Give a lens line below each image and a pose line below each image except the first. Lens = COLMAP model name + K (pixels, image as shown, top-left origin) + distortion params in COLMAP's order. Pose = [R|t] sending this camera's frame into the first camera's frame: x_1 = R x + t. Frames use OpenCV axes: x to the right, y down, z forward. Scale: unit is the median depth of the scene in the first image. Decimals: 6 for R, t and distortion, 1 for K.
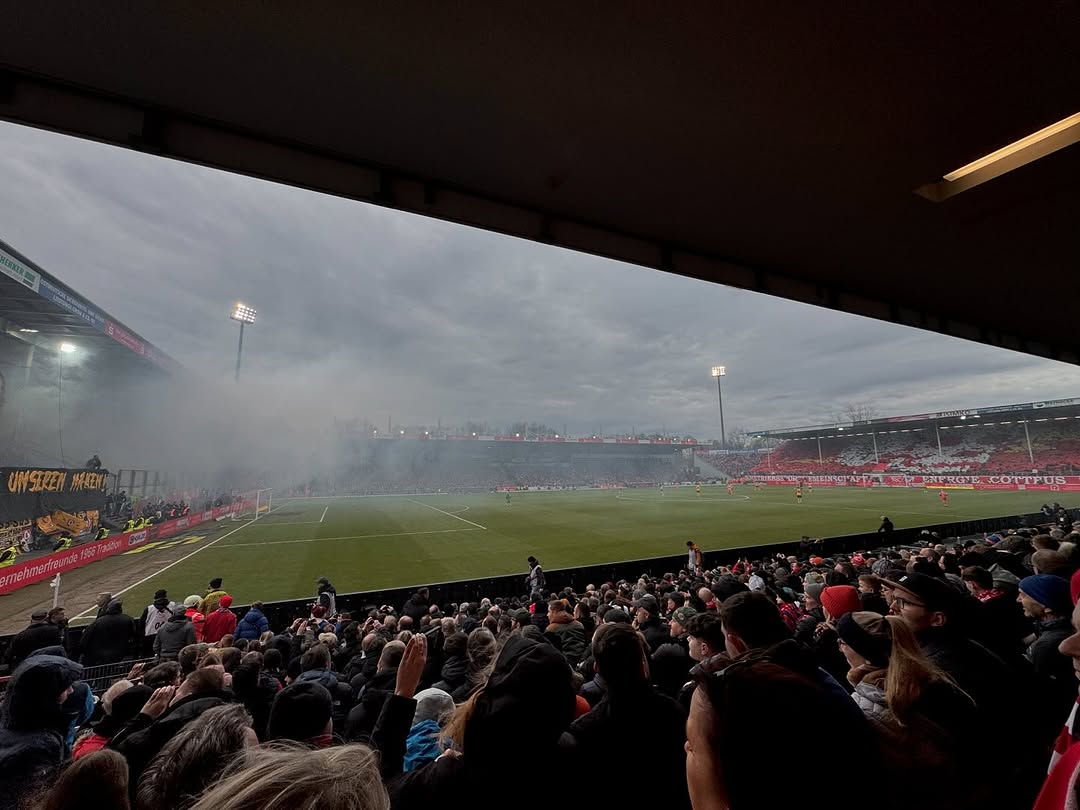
lens RADIAL K [[432.0, 0, 540.0], [0, 432.0, 405.0], [0, 0, 1]] dist [-0.000830, -0.000488]
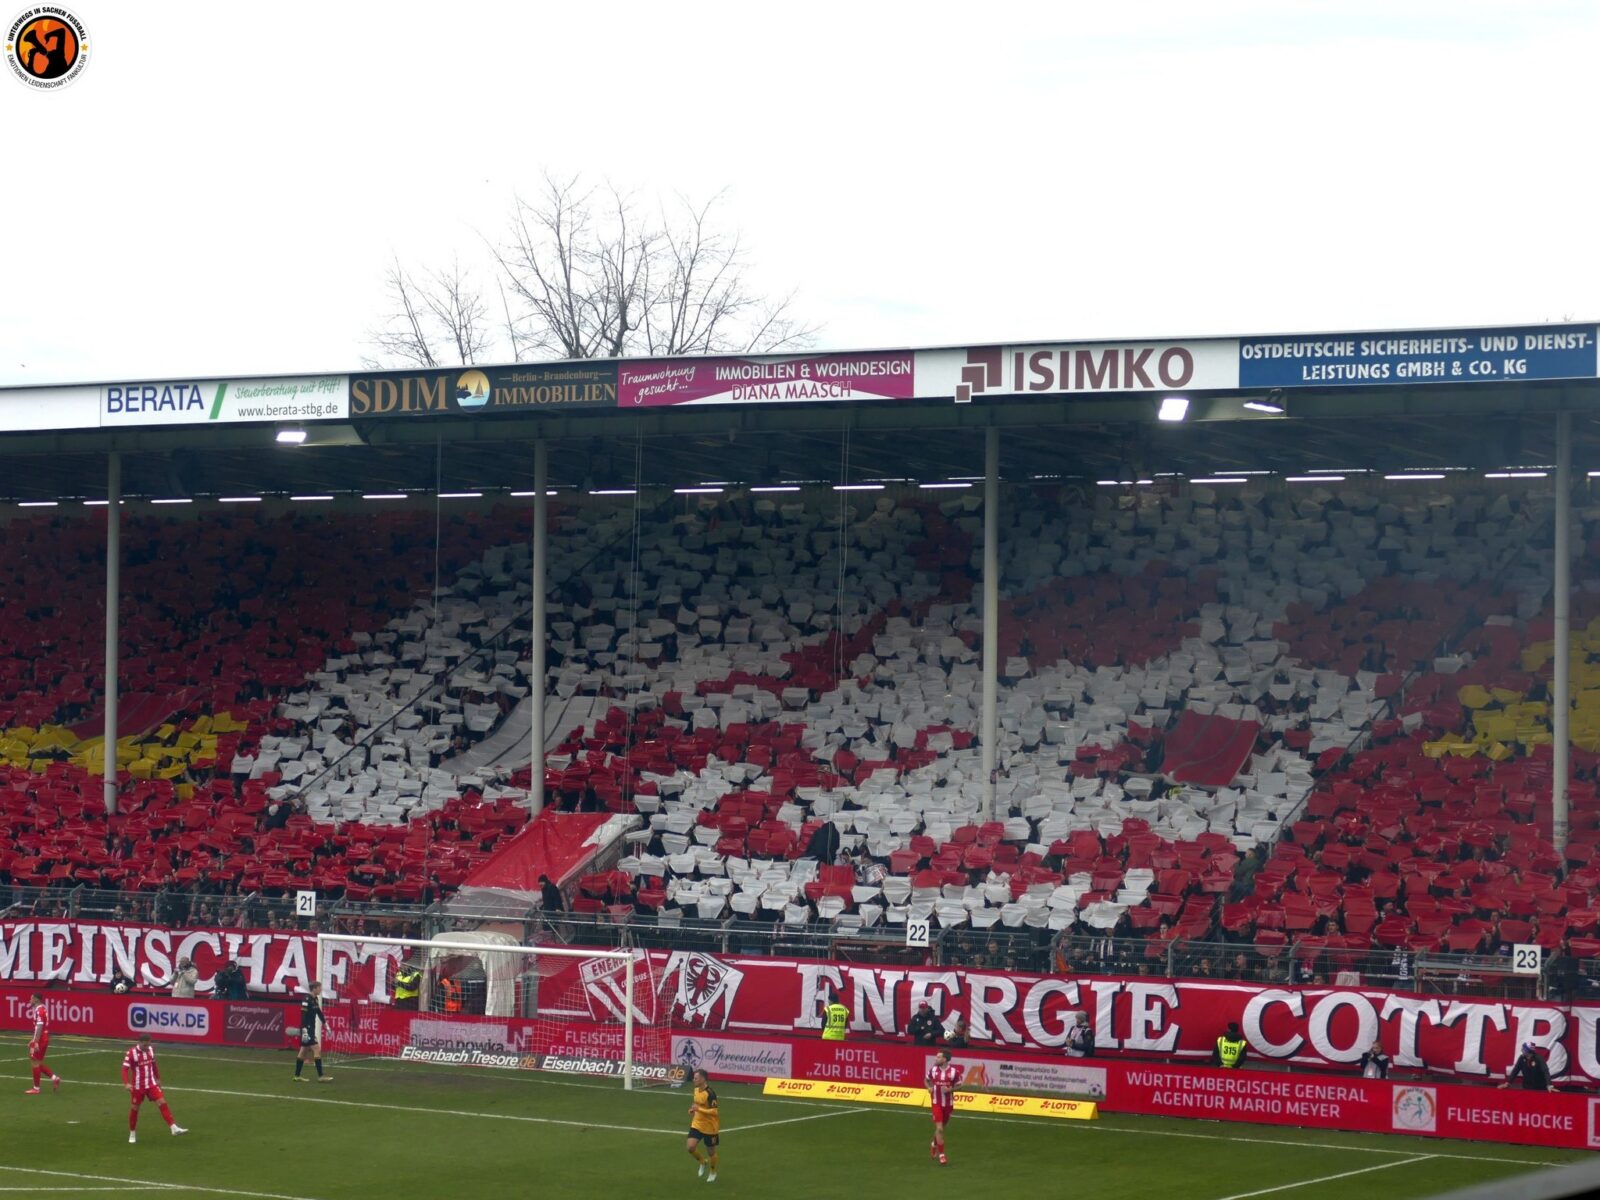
lens RADIAL K [[4272.6, 0, 800.0], [0, 4272.6, 600.0], [0, 0, 1]] dist [-0.021266, 0.120894]
pose [[0.842844, 0.033422, 0.537119, 0.353095], [-0.104700, 0.989183, 0.102742, -0.020702], [-0.527875, -0.142831, 0.837226, 0.183637]]
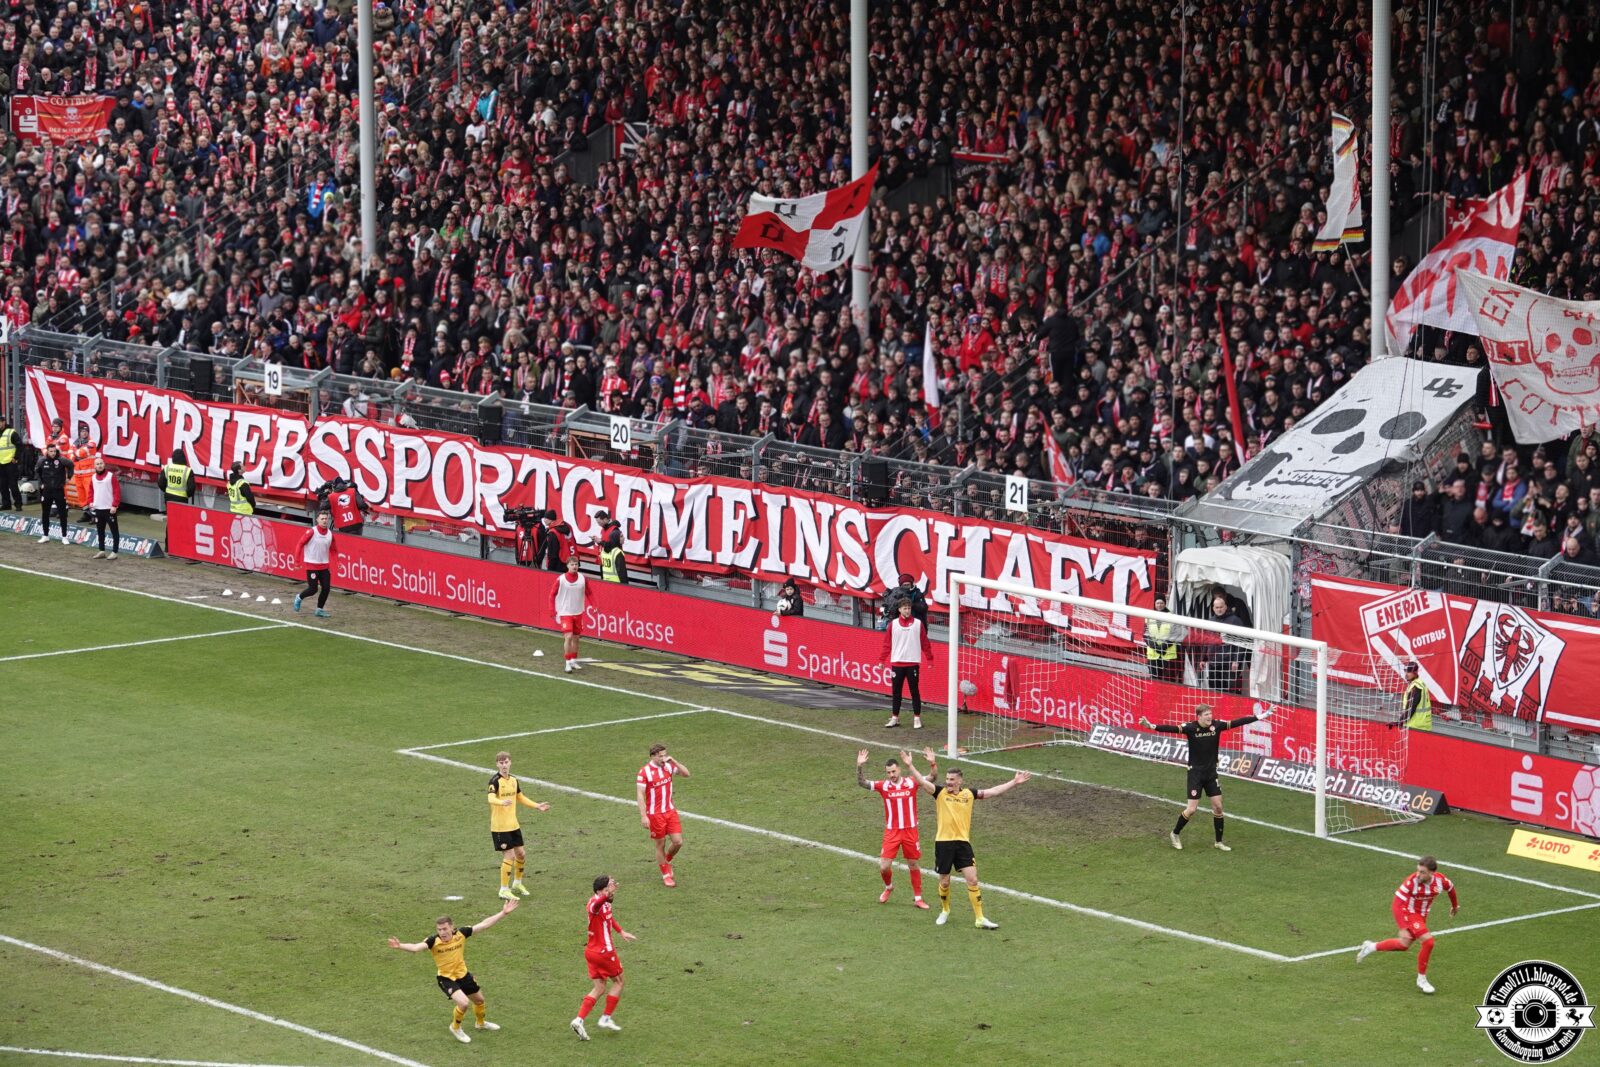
lens RADIAL K [[6138.0, 0, 800.0], [0, 6138.0, 533.5], [0, 0, 1]] dist [0.011204, -1.634472]
pose [[0.969477, -0.025960, 0.243802, 0.524589], [-0.045006, 0.958640, 0.281042, -0.118759], [-0.241014, -0.283436, 0.928211, 0.135410]]
